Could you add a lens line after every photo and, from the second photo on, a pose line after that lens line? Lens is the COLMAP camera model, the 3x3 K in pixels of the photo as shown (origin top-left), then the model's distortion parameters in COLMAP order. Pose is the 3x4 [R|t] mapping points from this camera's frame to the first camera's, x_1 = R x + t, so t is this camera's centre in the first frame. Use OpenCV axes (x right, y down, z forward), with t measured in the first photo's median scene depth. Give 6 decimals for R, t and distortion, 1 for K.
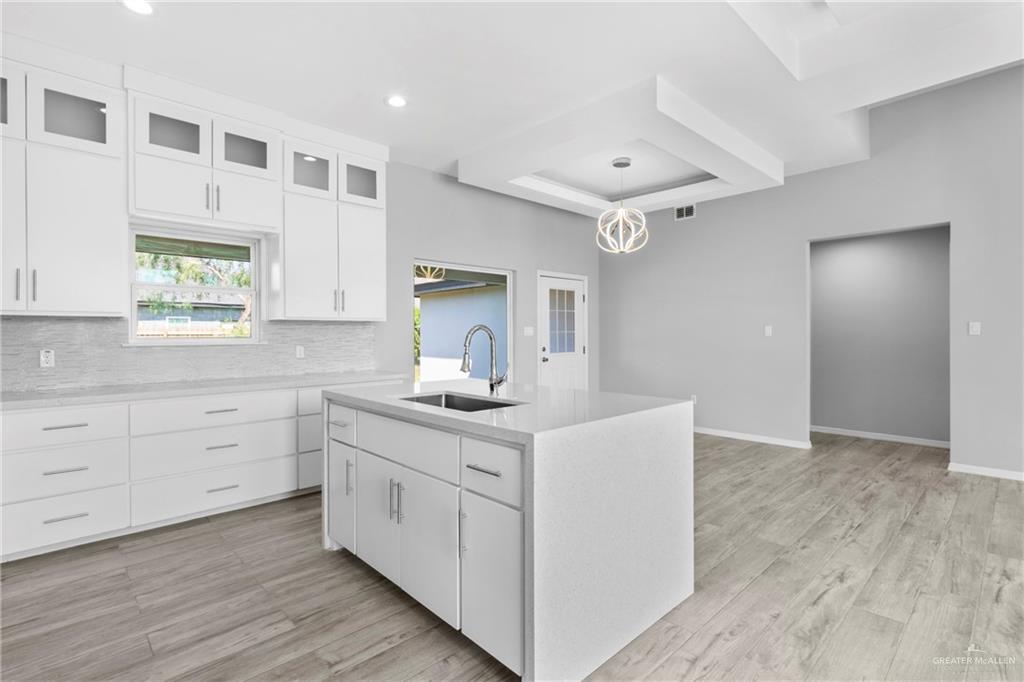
lens RADIAL K [[481.9, 0, 508.5], [0, 481.9, 336.5], [0, 0, 1]] dist [0.001888, -0.000260]
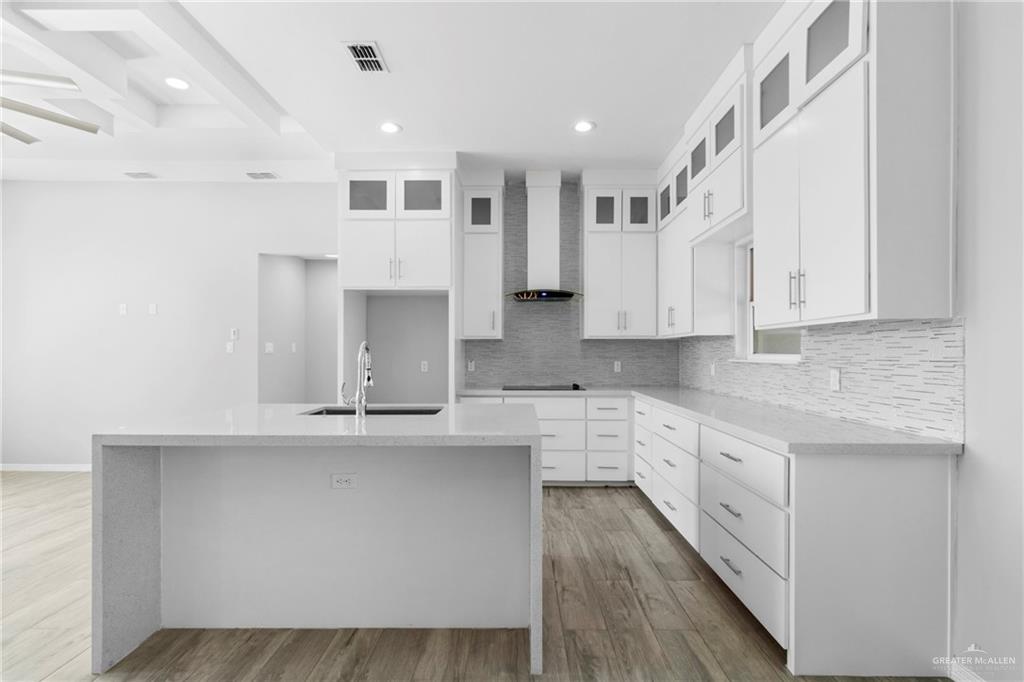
lens RADIAL K [[481.9, 0, 522.9], [0, 481.9, 349.6], [0, 0, 1]] dist [0.001888, -0.000260]
pose [[-0.681203, -0.001095, -0.732094, 0.231349], [-0.001926, 0.999998, 0.000297, -0.004218], [0.732092, 0.001612, -0.681204, 0.989151]]
